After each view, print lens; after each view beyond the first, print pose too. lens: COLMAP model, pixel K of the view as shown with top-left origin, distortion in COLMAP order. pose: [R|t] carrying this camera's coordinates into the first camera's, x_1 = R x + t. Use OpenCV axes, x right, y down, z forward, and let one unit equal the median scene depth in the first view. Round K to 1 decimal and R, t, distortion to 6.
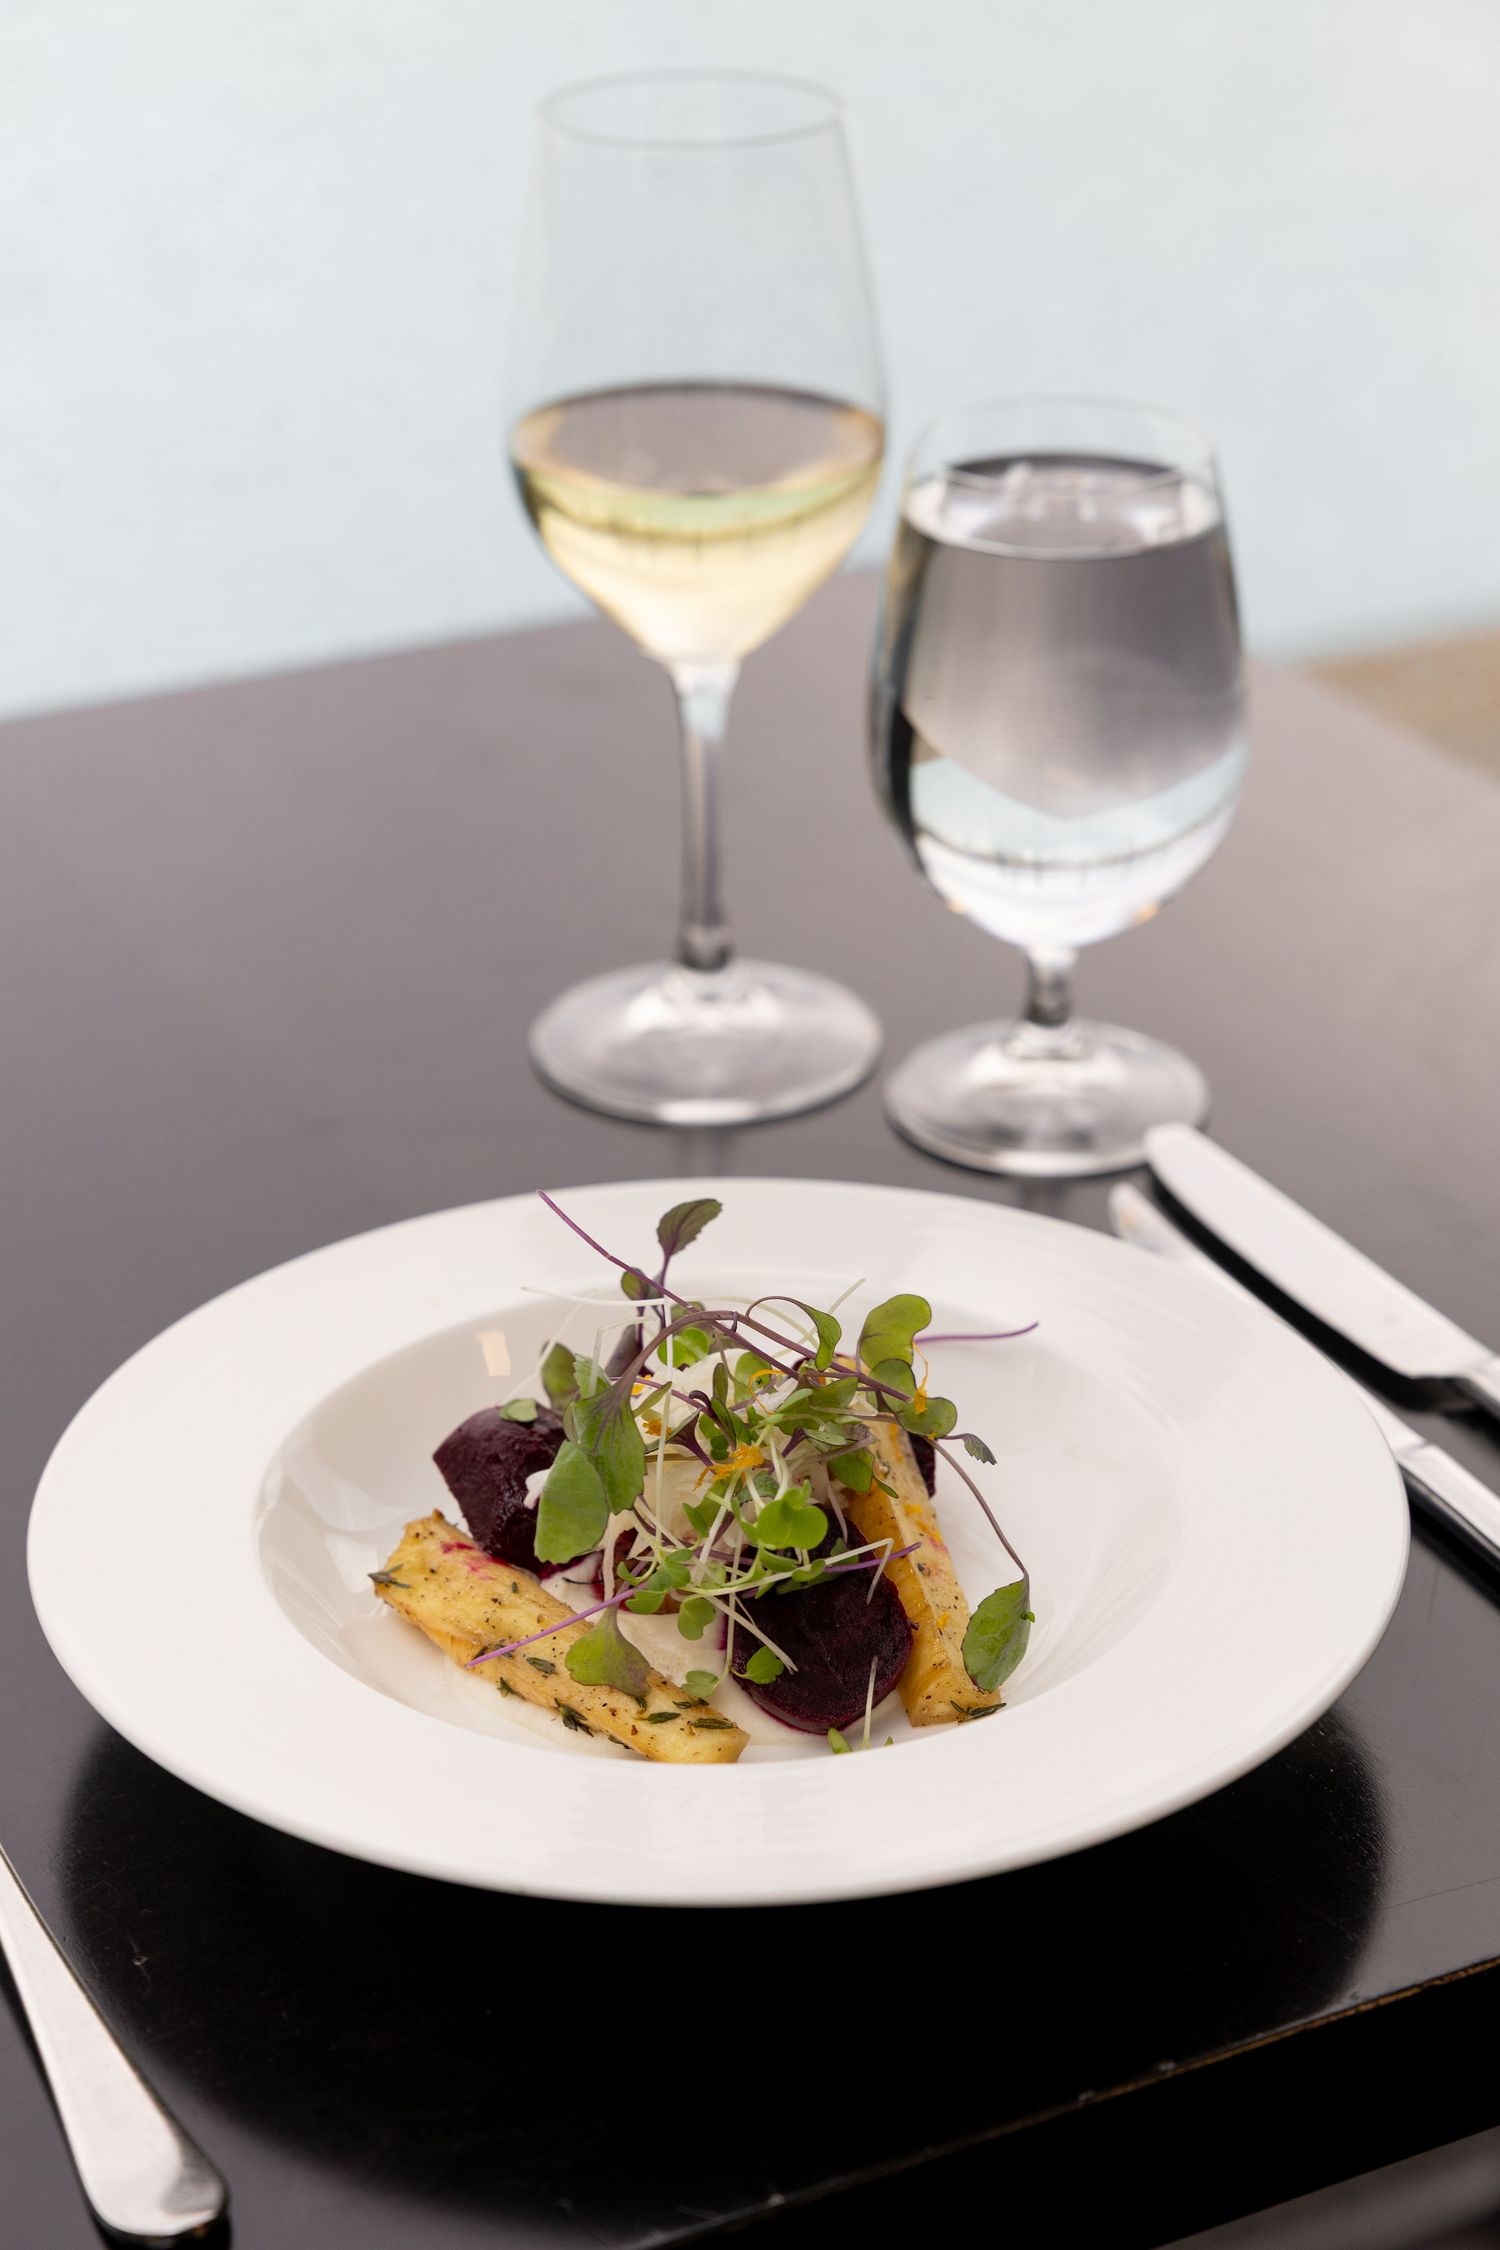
lens RADIAL K [[3122.5, 0, 750.0], [0, 3122.5, 1125.0], [0, 0, 1]] dist [-0.021830, 0.000042]
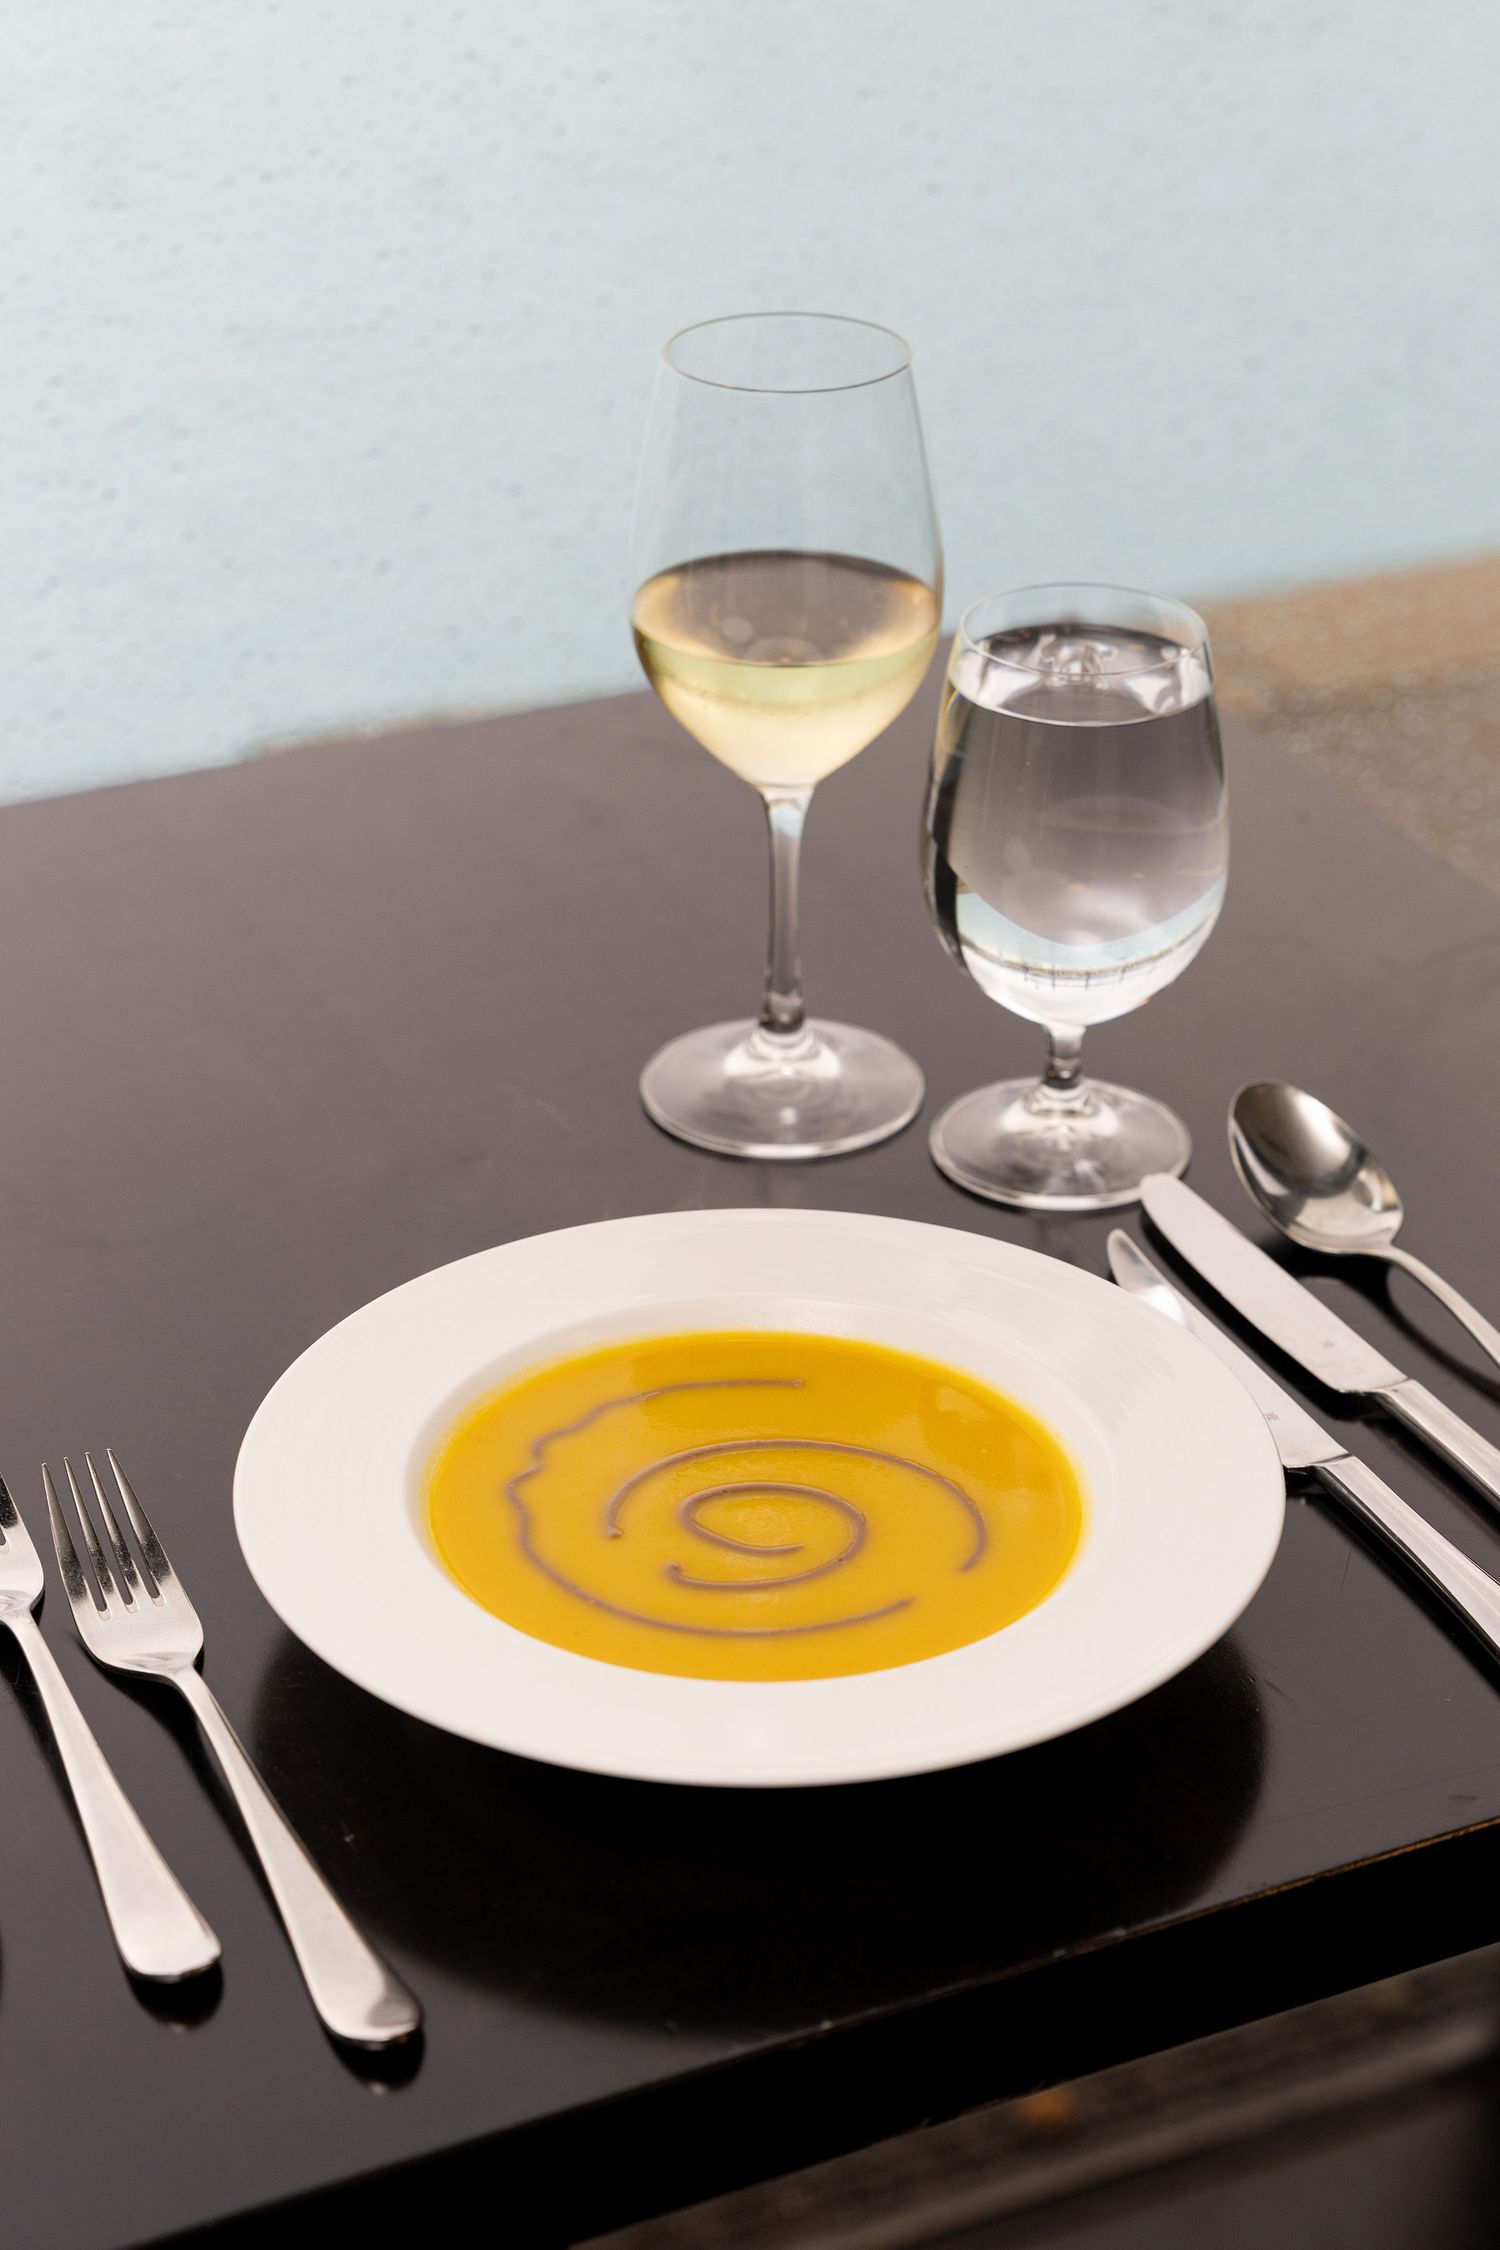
lens RADIAL K [[3122.5, 0, 750.0], [0, 3122.5, 1125.0], [0, 0, 1]] dist [-0.021830, 0.000042]
pose [[0.999635, 0.016243, -0.021599, -0.000574], [-0.015094, 0.998516, 0.052322, -0.082059], [0.022417, -0.051977, 0.998397, -0.235732]]
